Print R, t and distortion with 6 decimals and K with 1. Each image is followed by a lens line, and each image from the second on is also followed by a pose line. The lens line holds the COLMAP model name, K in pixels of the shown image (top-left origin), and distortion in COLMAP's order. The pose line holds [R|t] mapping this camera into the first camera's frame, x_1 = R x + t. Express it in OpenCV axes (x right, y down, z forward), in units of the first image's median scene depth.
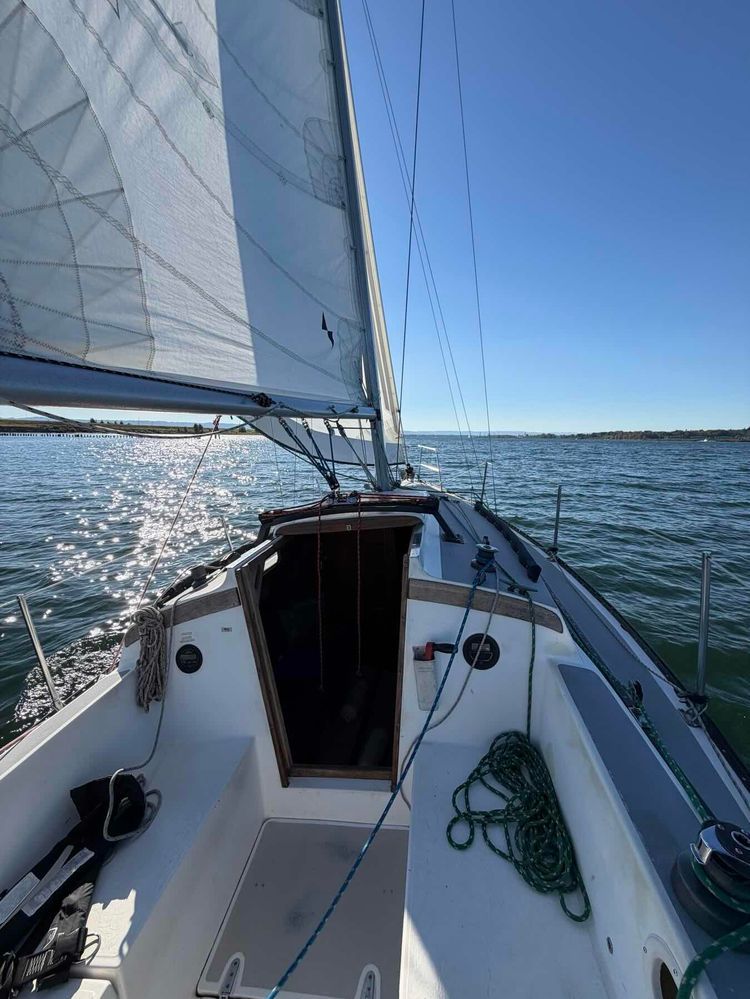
lens RADIAL K [[401.1, 0, 352.6], [0, 401.1, 499.4], [0, 0, 1]] dist [-0.001750, -0.000292]
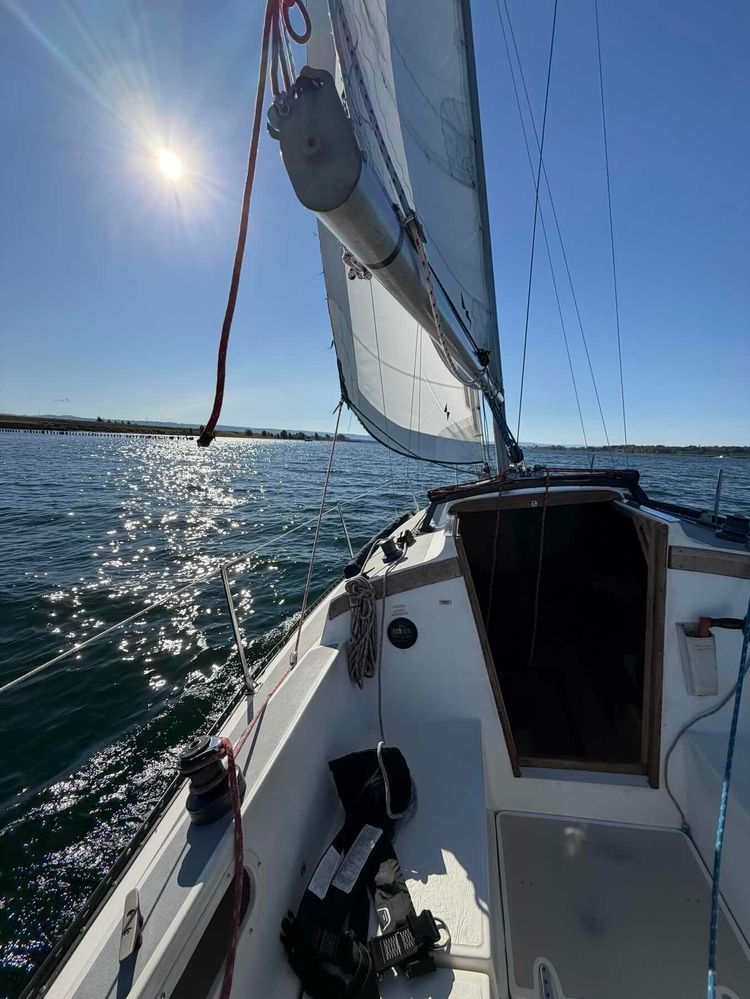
lens RADIAL K [[401.1, 0, 352.6], [0, 401.1, 499.4], [0, 0, 1]] dist [-0.001750, -0.000292]
pose [[0.996906, 0.002521, -0.078566, -0.458260], [-0.004595, 0.999645, -0.026231, 0.111684], [0.078472, 0.026510, 0.996564, 0.048302]]
